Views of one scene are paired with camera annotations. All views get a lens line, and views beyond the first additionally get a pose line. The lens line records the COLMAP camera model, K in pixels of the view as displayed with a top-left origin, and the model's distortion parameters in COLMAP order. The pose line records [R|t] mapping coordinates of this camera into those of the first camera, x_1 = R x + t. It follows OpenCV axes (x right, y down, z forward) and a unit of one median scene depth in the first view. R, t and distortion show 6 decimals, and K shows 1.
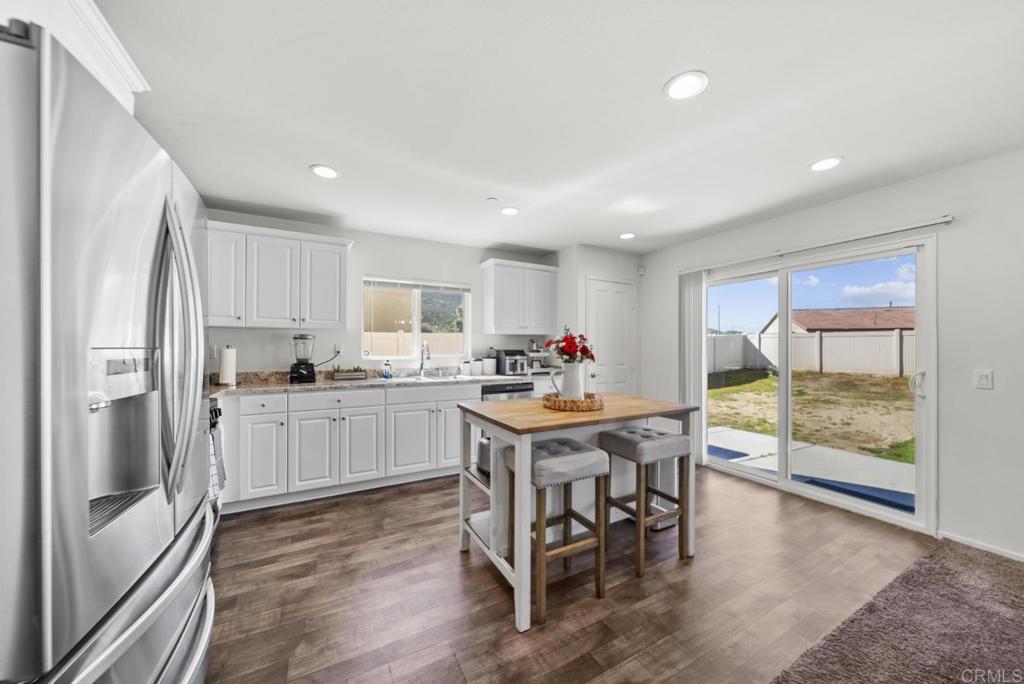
lens RADIAL K [[355.0, 0, 511.5], [0, 355.0, 344.5], [0, 0, 1]] dist [-0.000491, -0.000198]
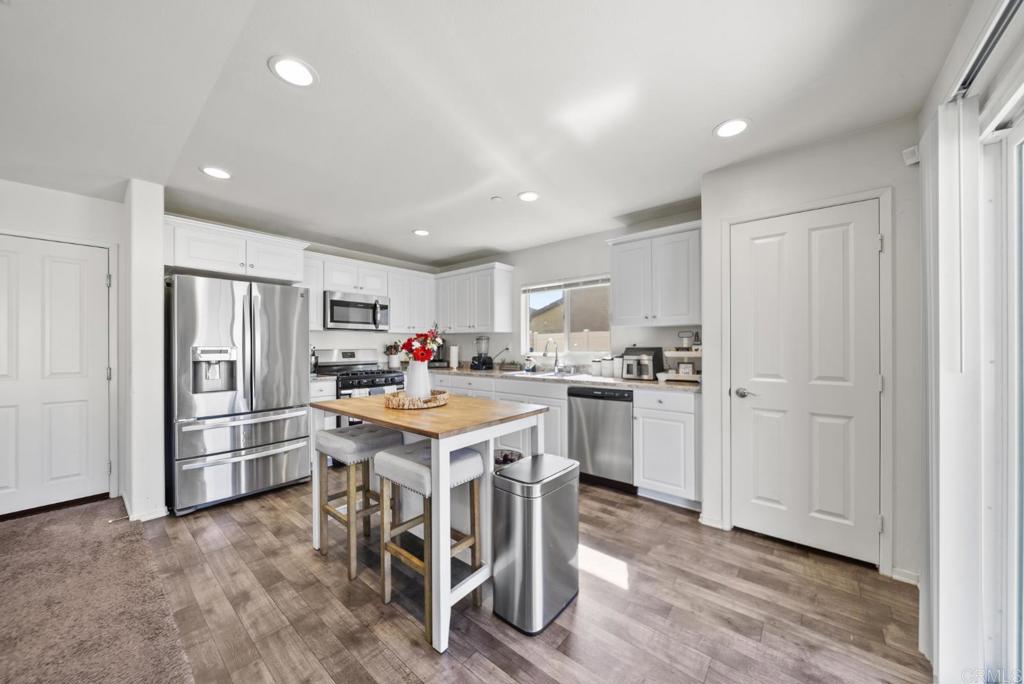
lens RADIAL K [[355.0, 0, 520.4], [0, 355.0, 347.2], [0, 0, 1]] dist [-0.000491, -0.000198]
pose [[0.384300, 0.001181, -0.923207, 0.676881], [0.011340, 0.999918, 0.005999, 0.007414], [0.923139, -0.012774, 0.384255, 0.505151]]
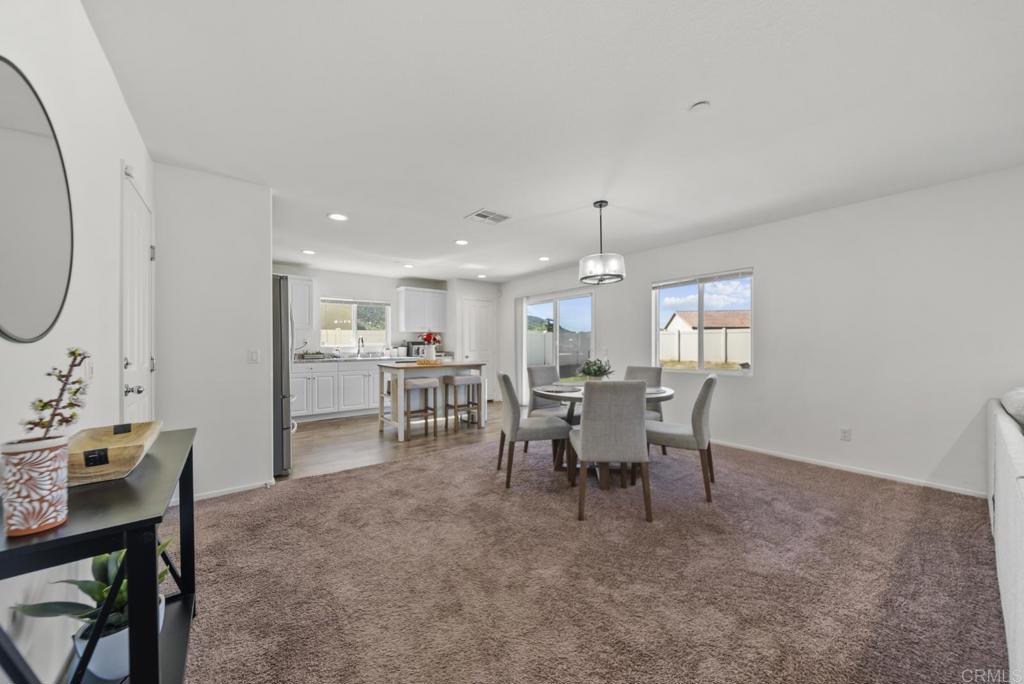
lens RADIAL K [[355.0, 0, 513.3], [0, 355.0, 344.4], [0, 0, 1]] dist [-0.000491, -0.000198]
pose [[0.985147, -0.004769, 0.171646, 0.173296], [0.003066, 0.999943, 0.010185, 0.015225], [-0.171685, -0.009507, 0.985106, -0.756104]]
